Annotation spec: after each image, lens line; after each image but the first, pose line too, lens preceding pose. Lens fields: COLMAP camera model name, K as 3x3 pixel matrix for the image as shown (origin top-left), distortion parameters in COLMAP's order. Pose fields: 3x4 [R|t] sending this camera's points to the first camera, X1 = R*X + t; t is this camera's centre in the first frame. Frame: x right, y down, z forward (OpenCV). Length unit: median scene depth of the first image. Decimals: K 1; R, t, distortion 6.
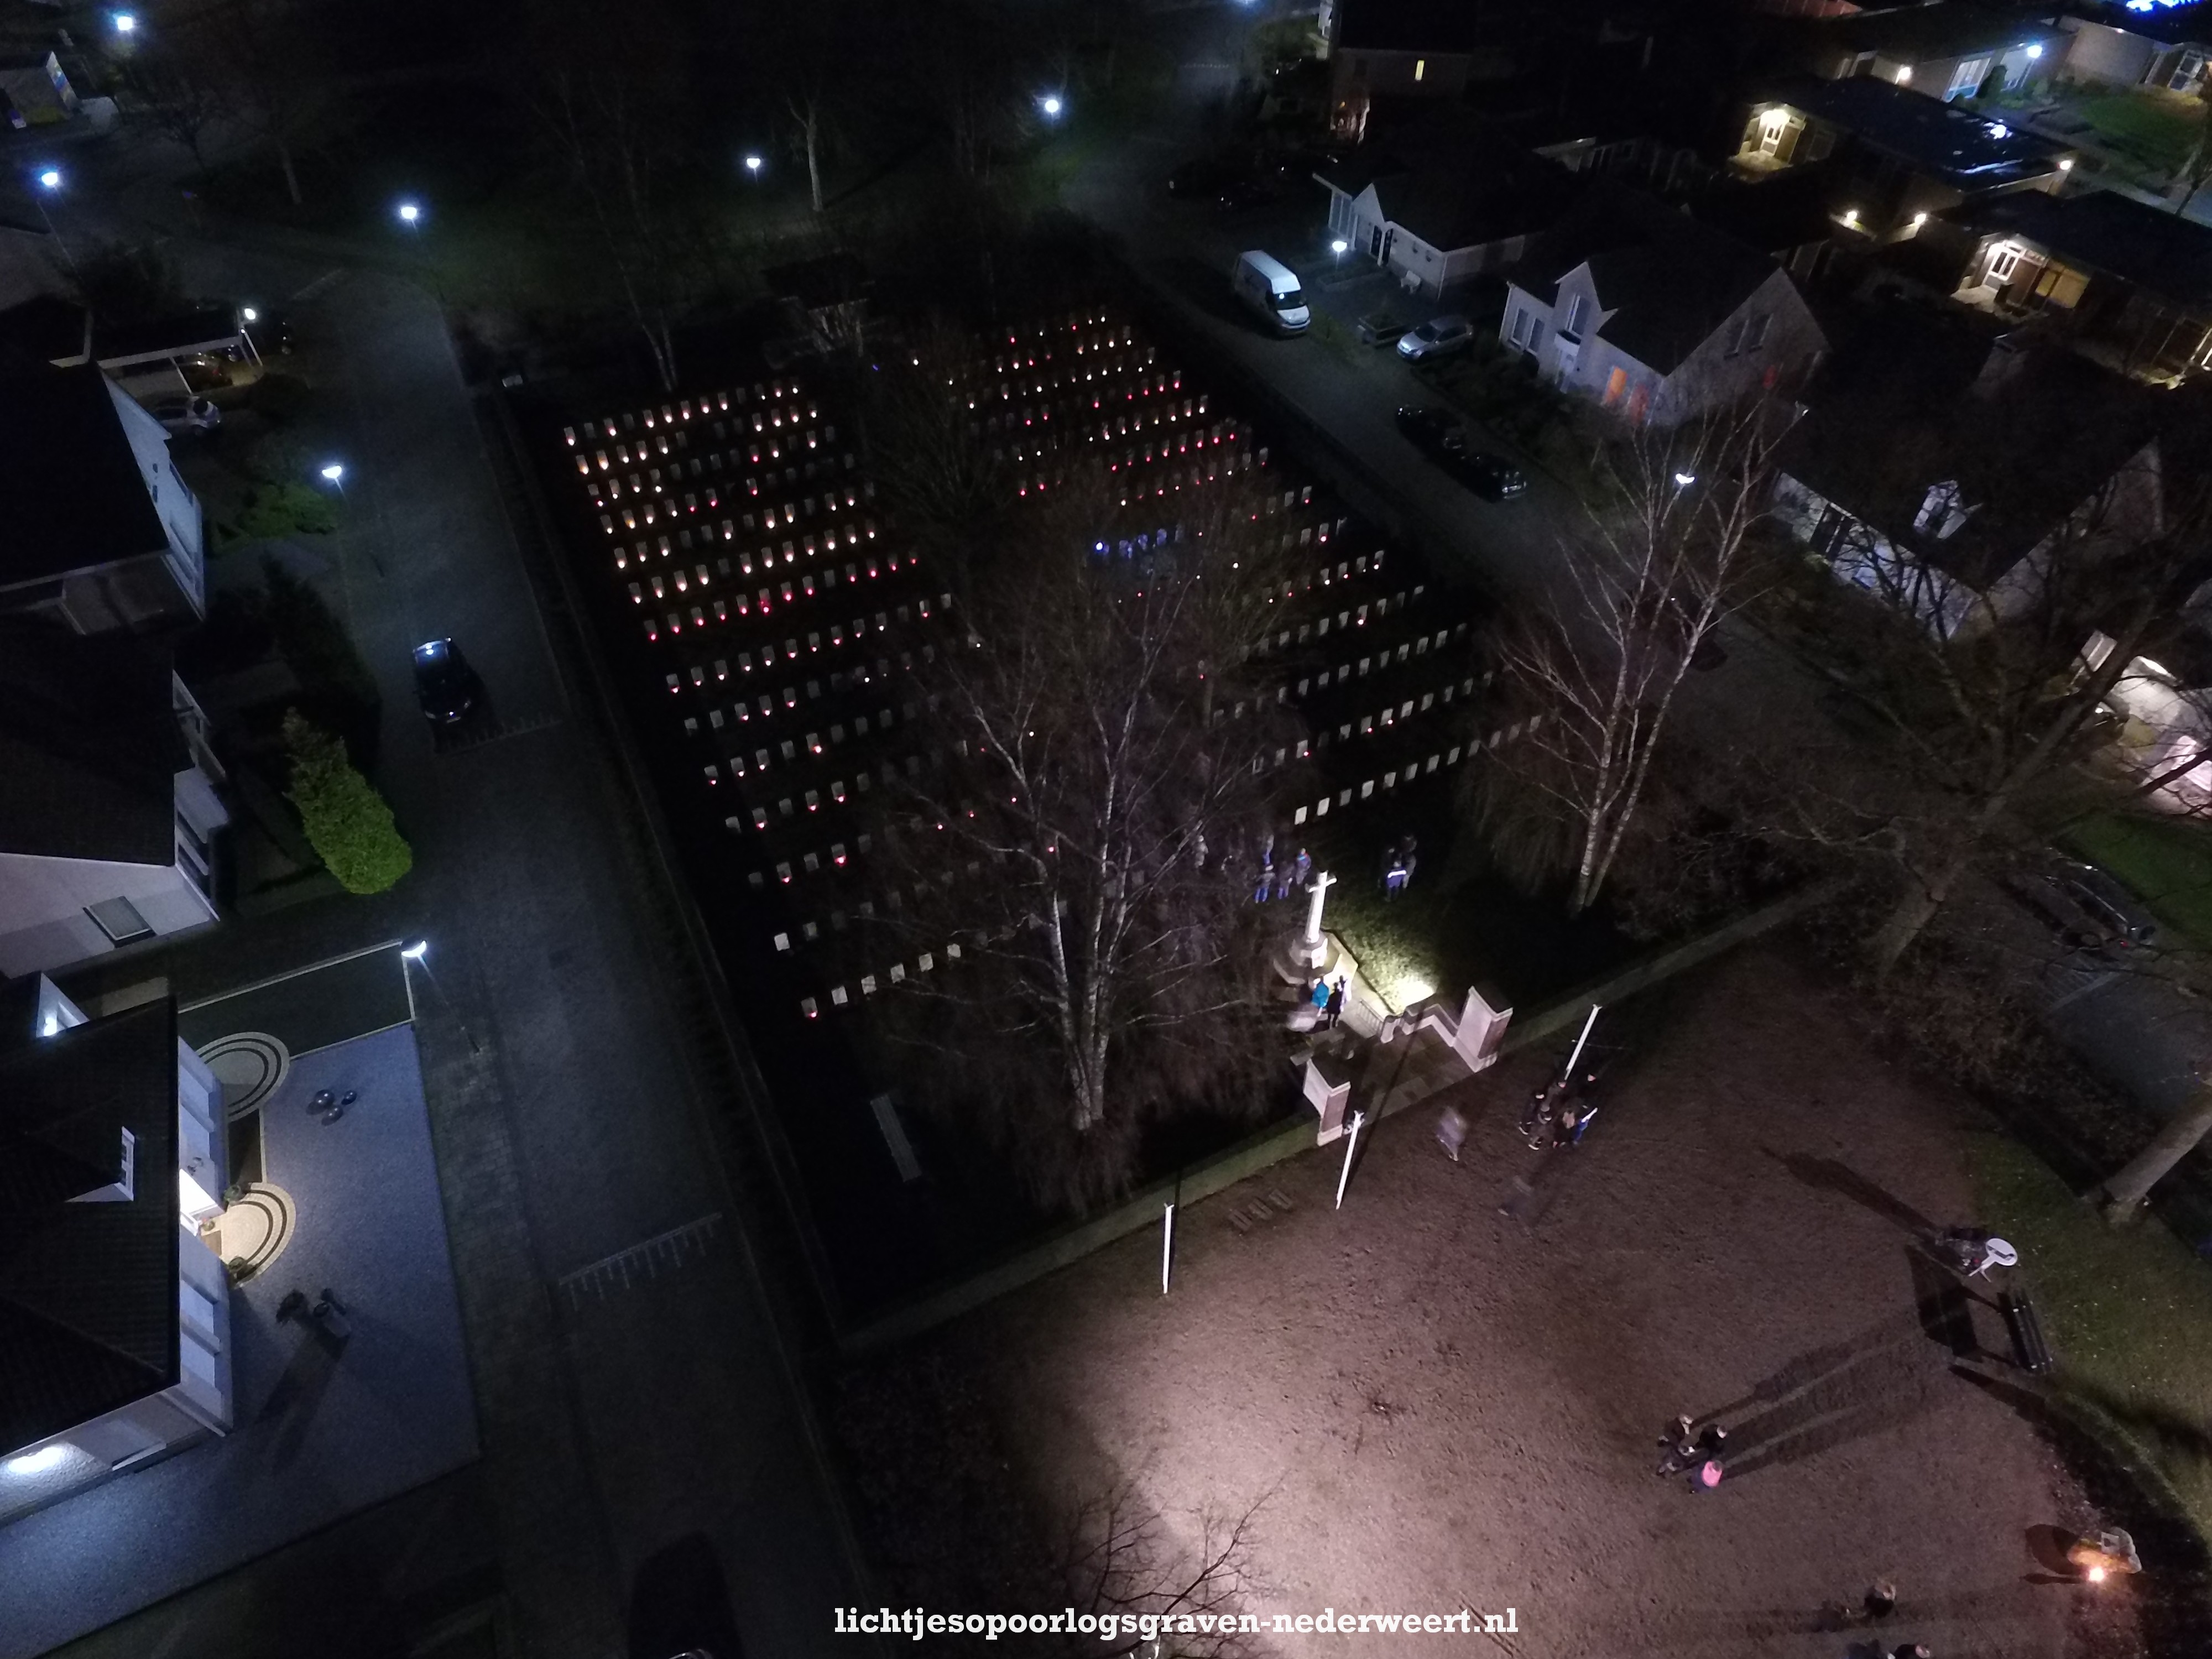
lens RADIAL K [[1300.5, 0, 1110.2], [0, 1300.5, 827.6], [0, 0, 1]] dist [-0.007904, 0.011947]
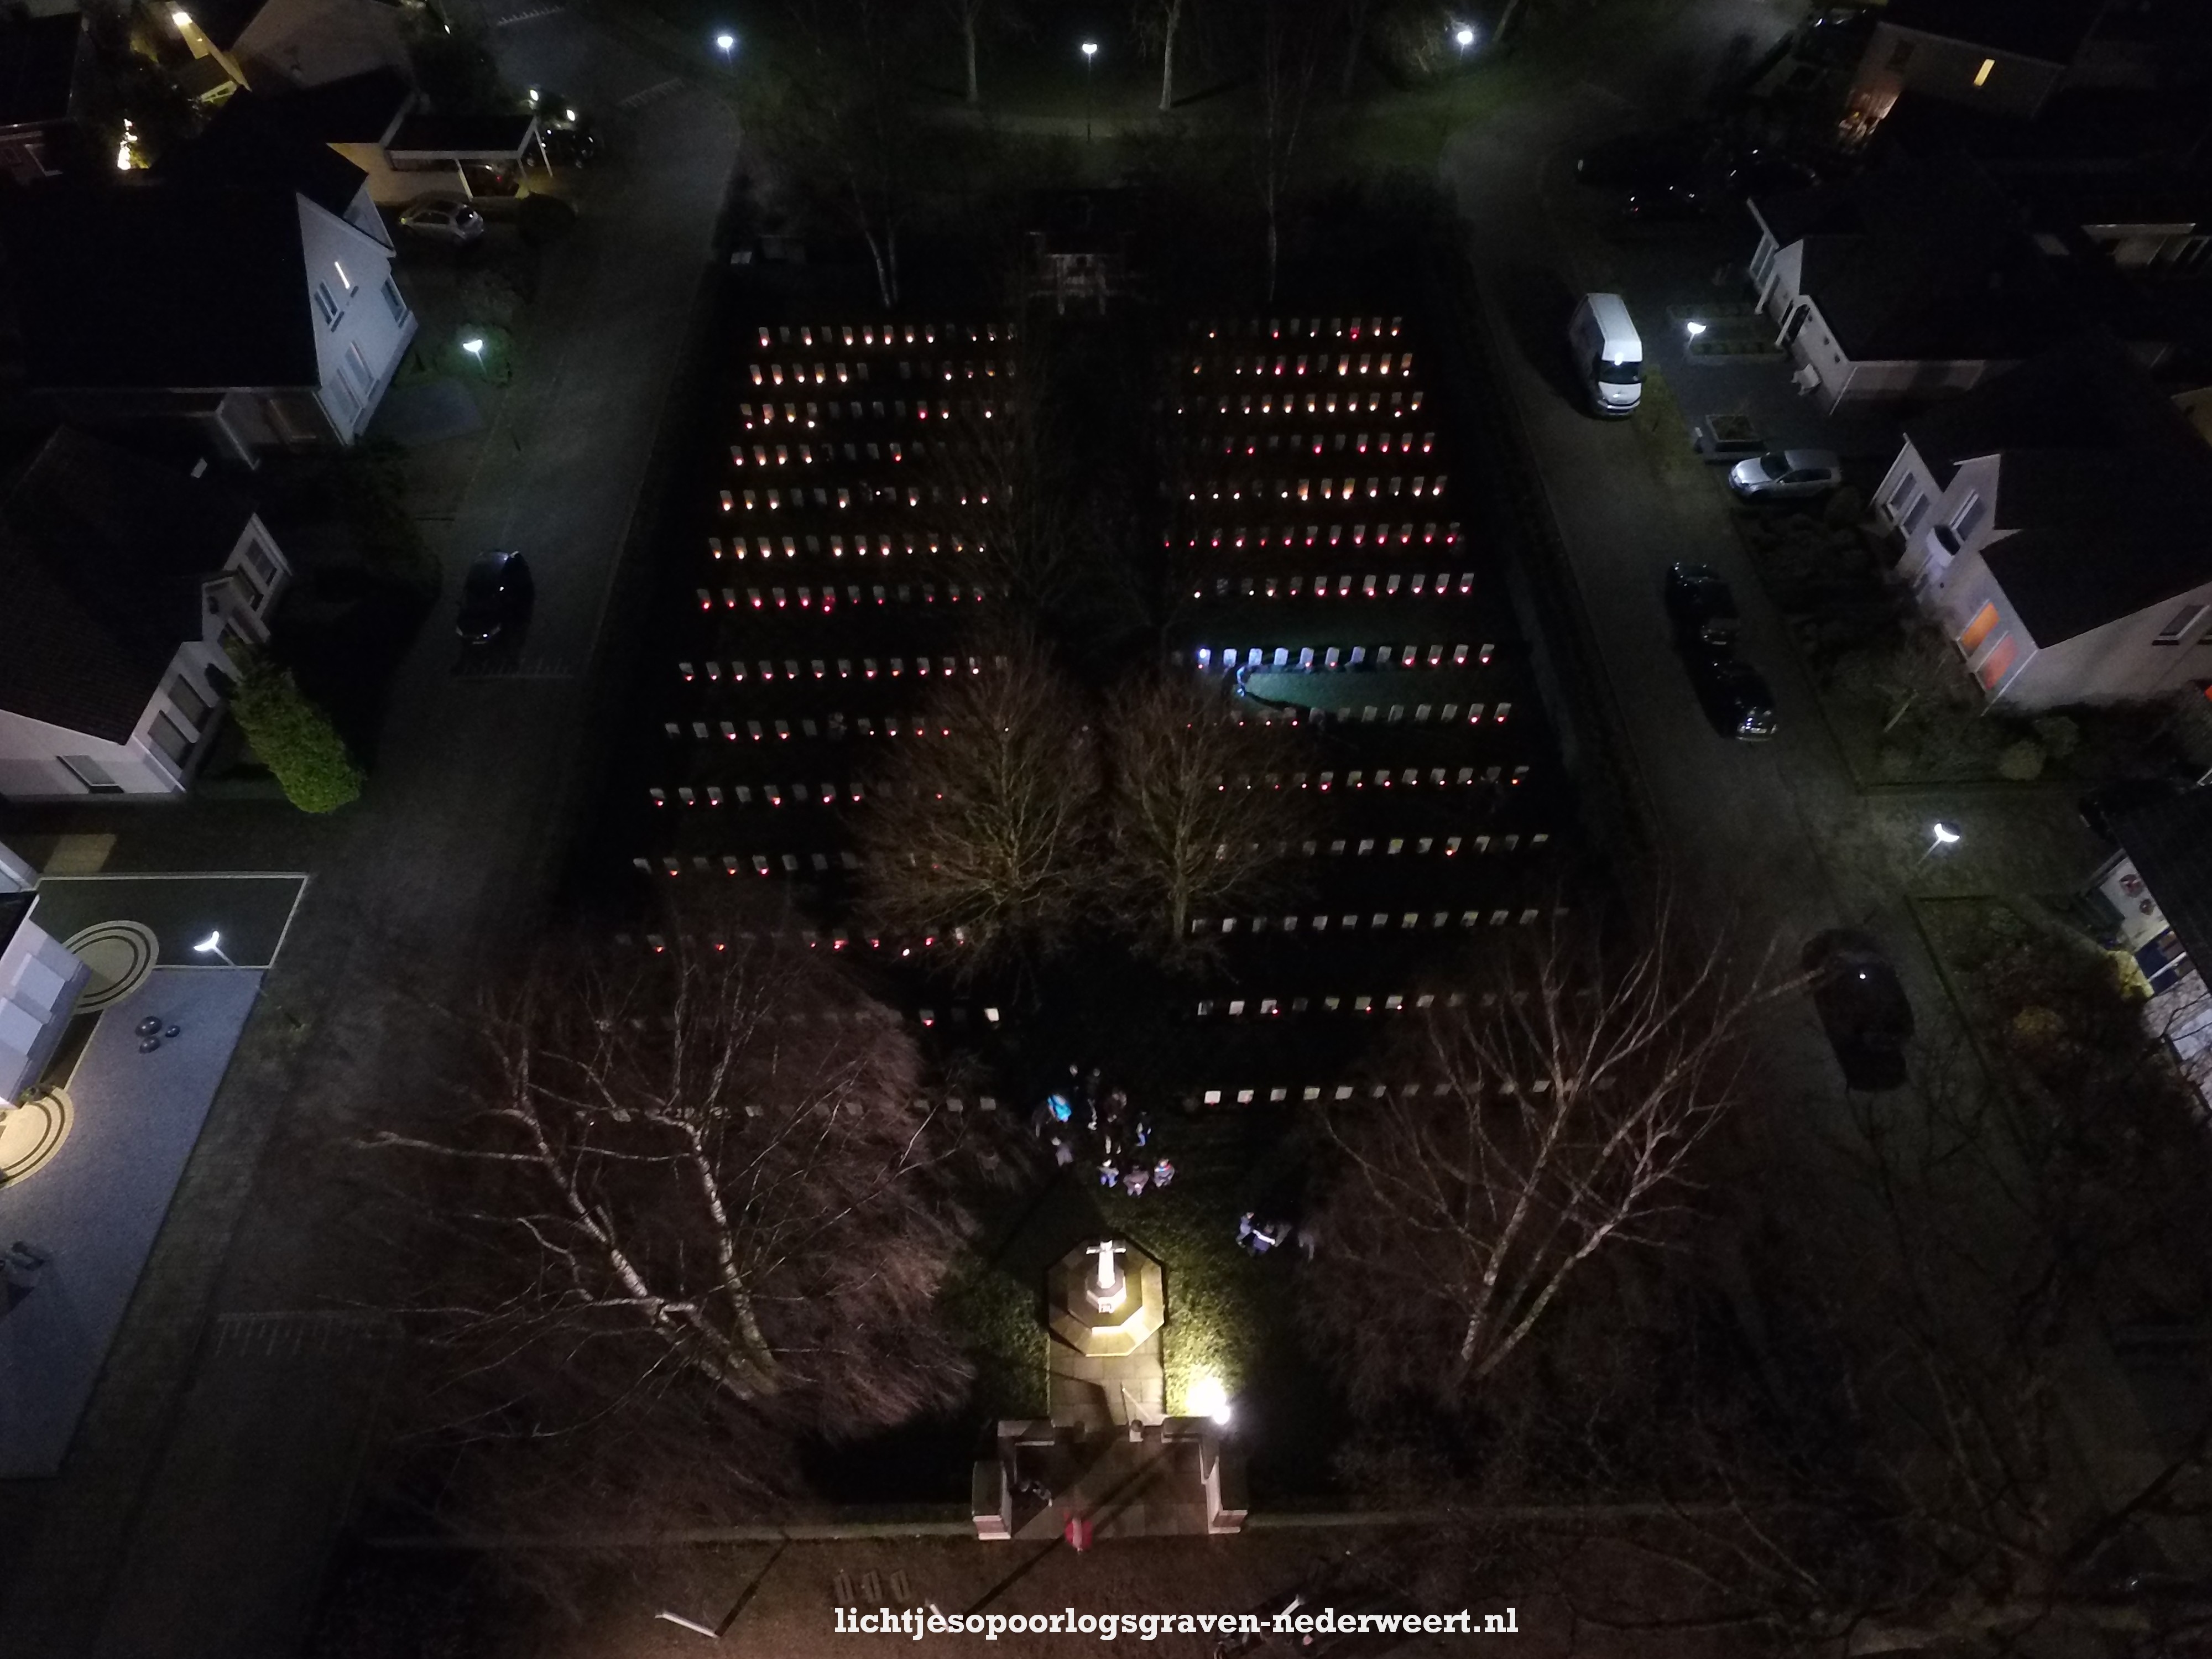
lens RADIAL K [[1300.5, 0, 1112.9], [0, 1300.5, 823.7], [0, 0, 1]] dist [-0.007904, 0.011947]
pose [[0.904184, 0.344755, -0.252182, 0.172878], [-0.310045, 0.935815, 0.167696, -0.210393], [0.293809, -0.073440, 0.953039, 0.155472]]
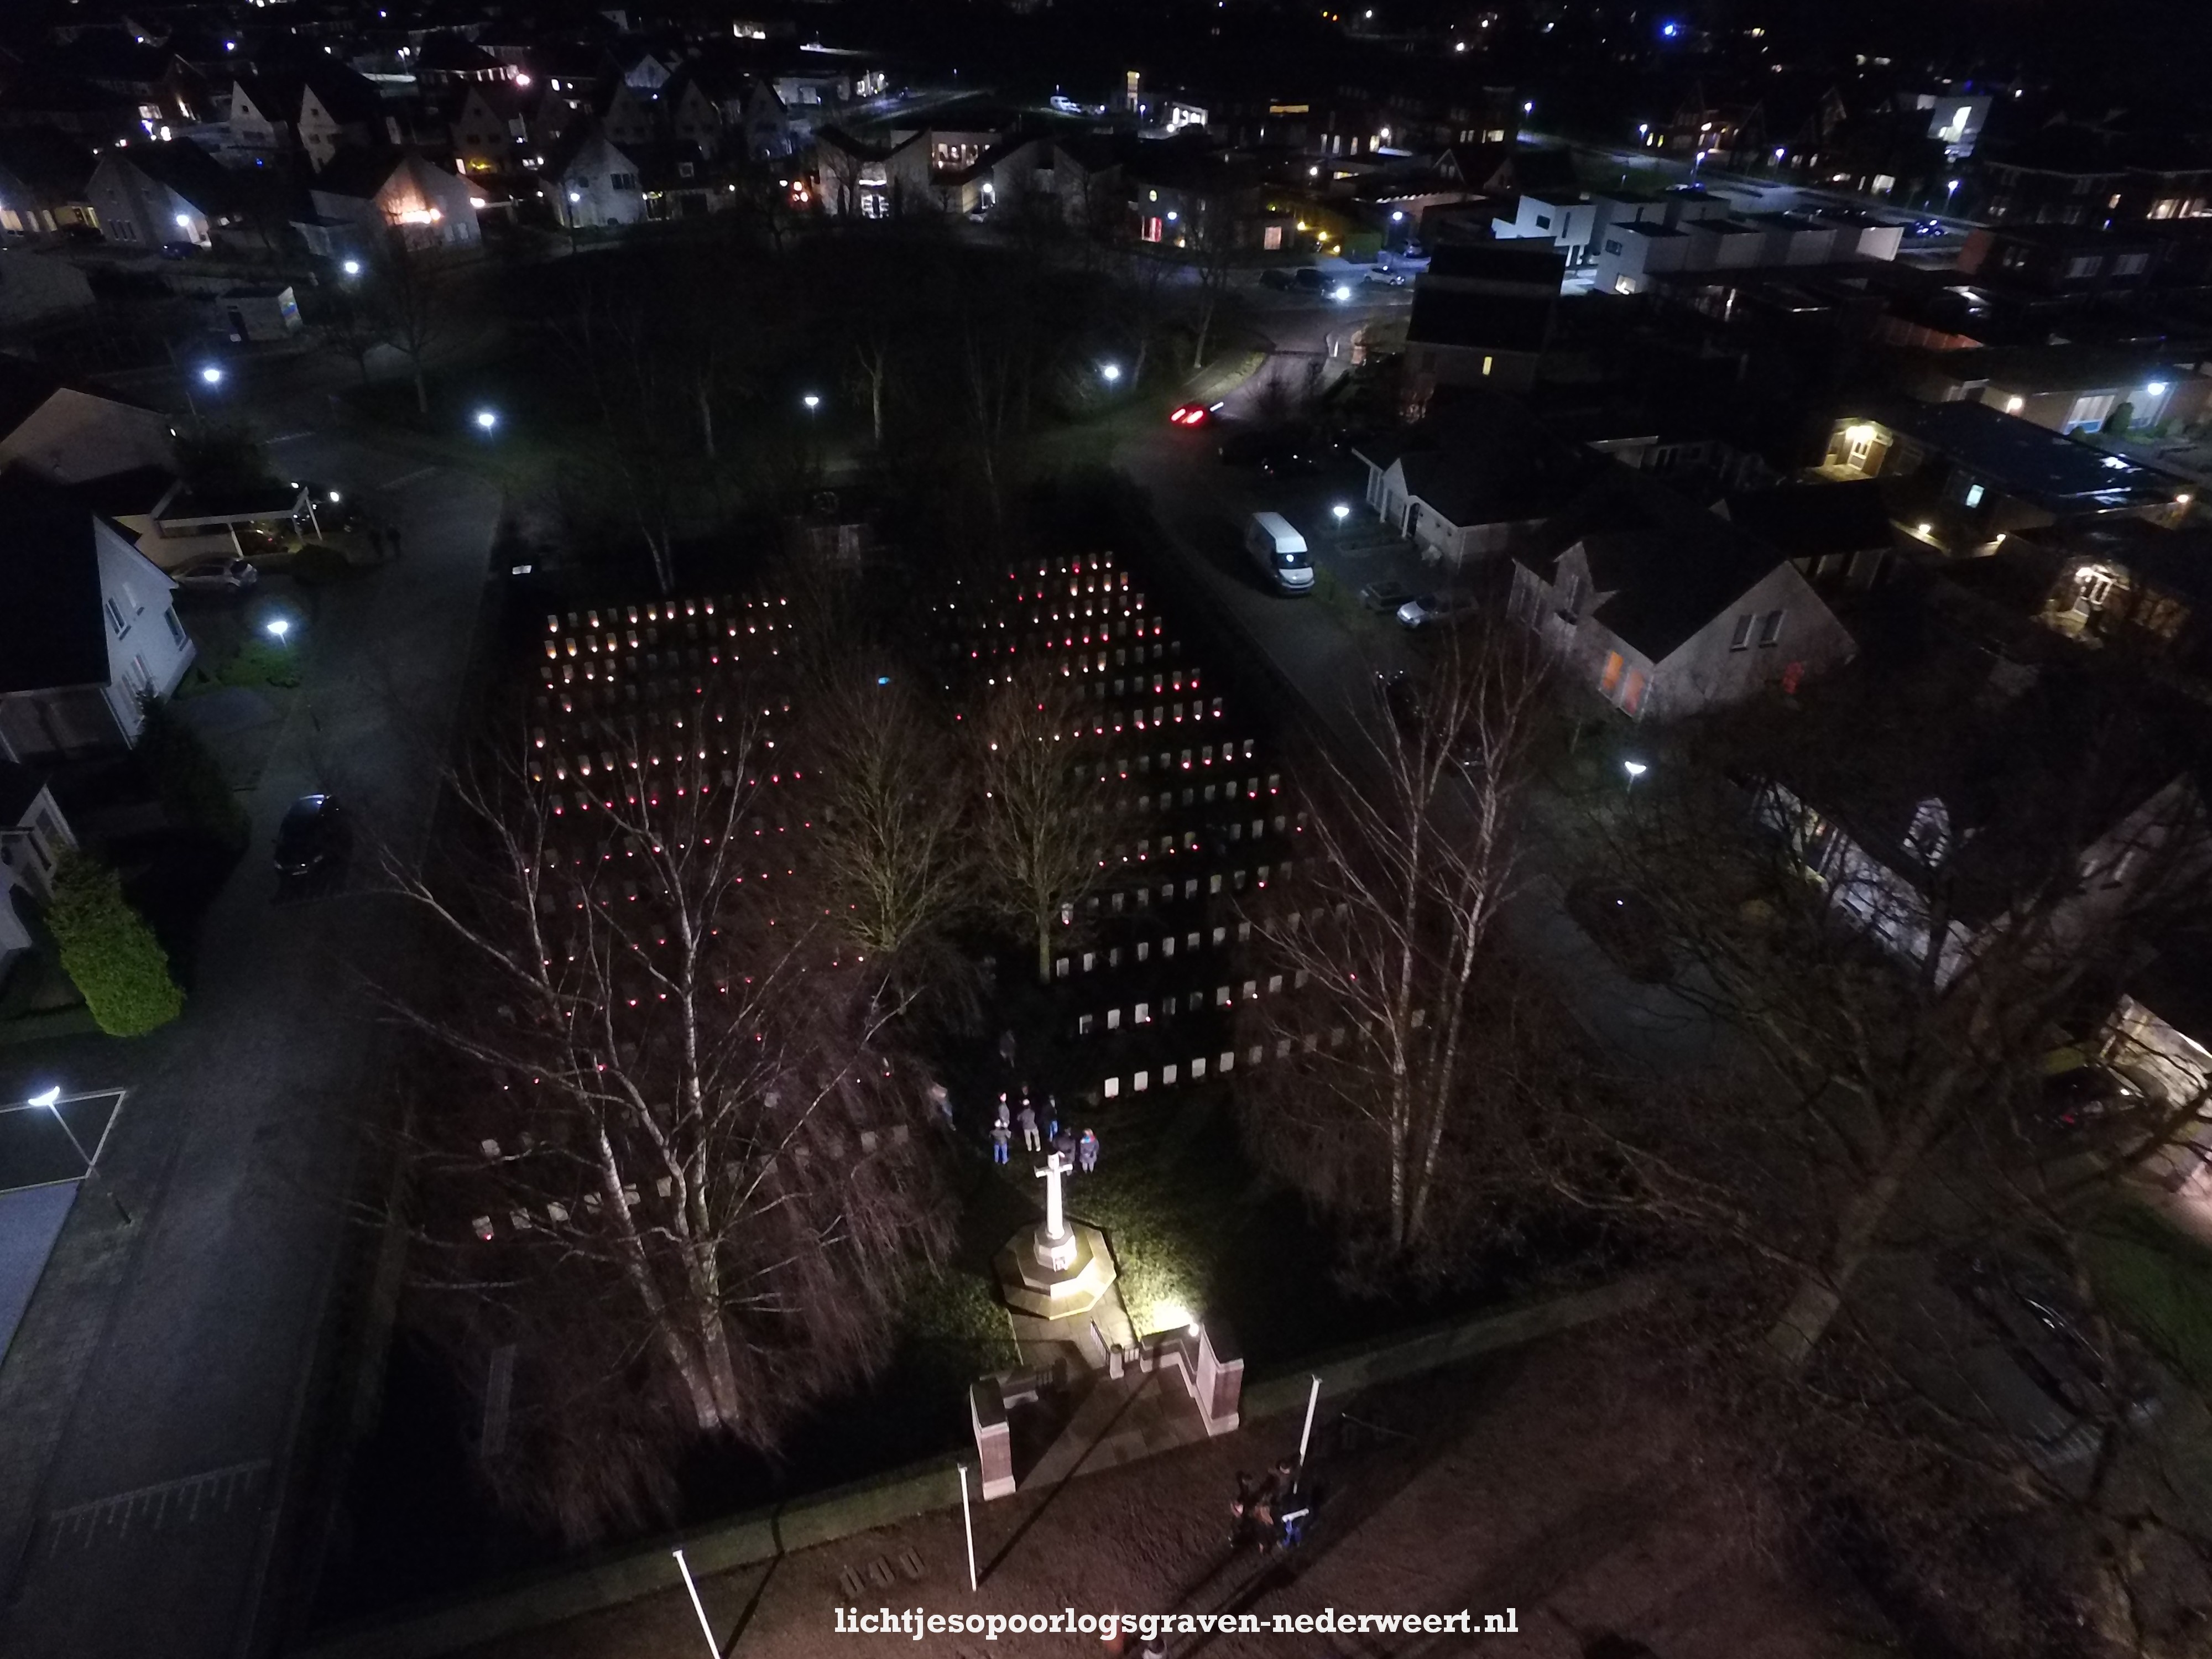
lens RADIAL K [[1300.5, 0, 1115.0], [0, 1300.5, 823.3], [0, 0, 1]] dist [-0.007904, 0.011947]
pose [[0.984750, 0.108143, -0.136283, 0.181246], [-0.133026, 0.972883, -0.189217, -0.012470], [0.112125, 0.204460, 0.972432, 0.084867]]
